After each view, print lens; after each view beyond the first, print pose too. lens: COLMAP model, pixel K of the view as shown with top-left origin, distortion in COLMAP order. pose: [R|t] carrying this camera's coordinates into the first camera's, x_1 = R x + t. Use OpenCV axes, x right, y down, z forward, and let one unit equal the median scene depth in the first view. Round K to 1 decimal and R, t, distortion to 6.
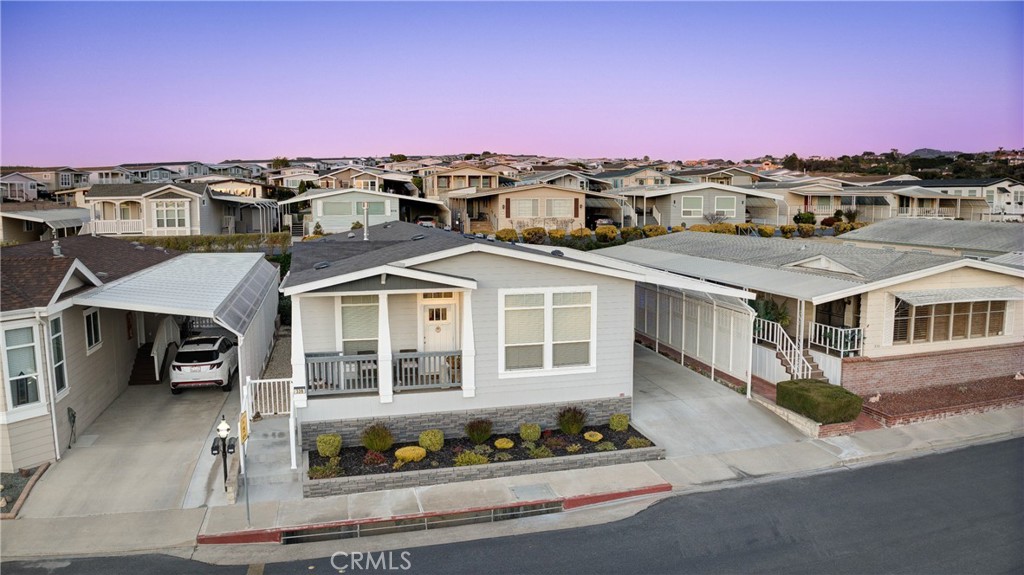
lens RADIAL K [[718.7, 0, 517.0], [0, 718.7, 281.3], [0, 0, 1]] dist [-0.101413, -0.016910]
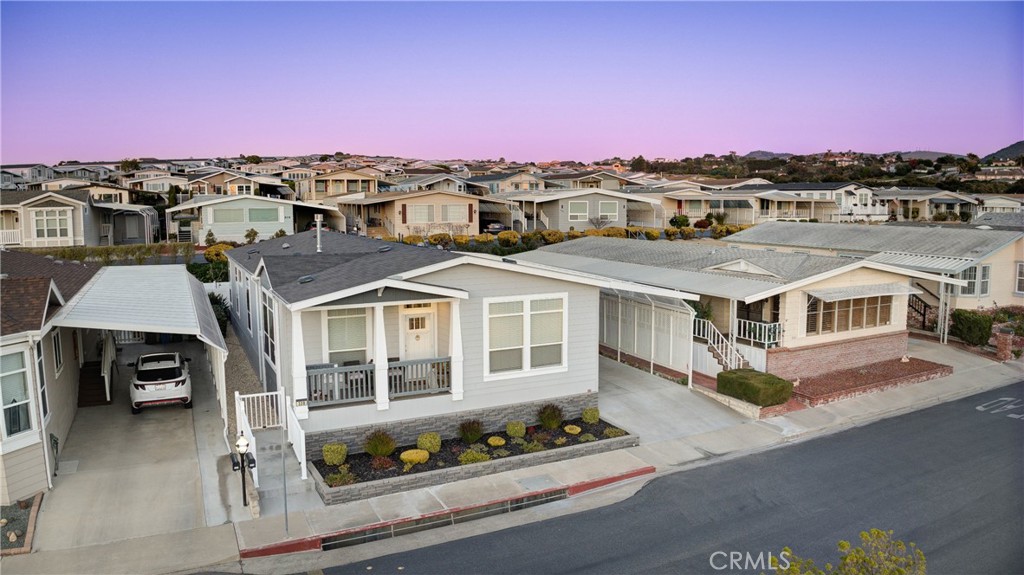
lens RADIAL K [[718.7, 0, 517.3], [0, 718.7, 281.4], [0, 0, 1]] dist [-0.101413, -0.016910]
pose [[0.979249, -0.022826, 0.201373, -0.188078], [0.023013, 0.999734, 0.001413, -0.014124], [-0.201352, 0.003251, 0.979514, -0.060152]]
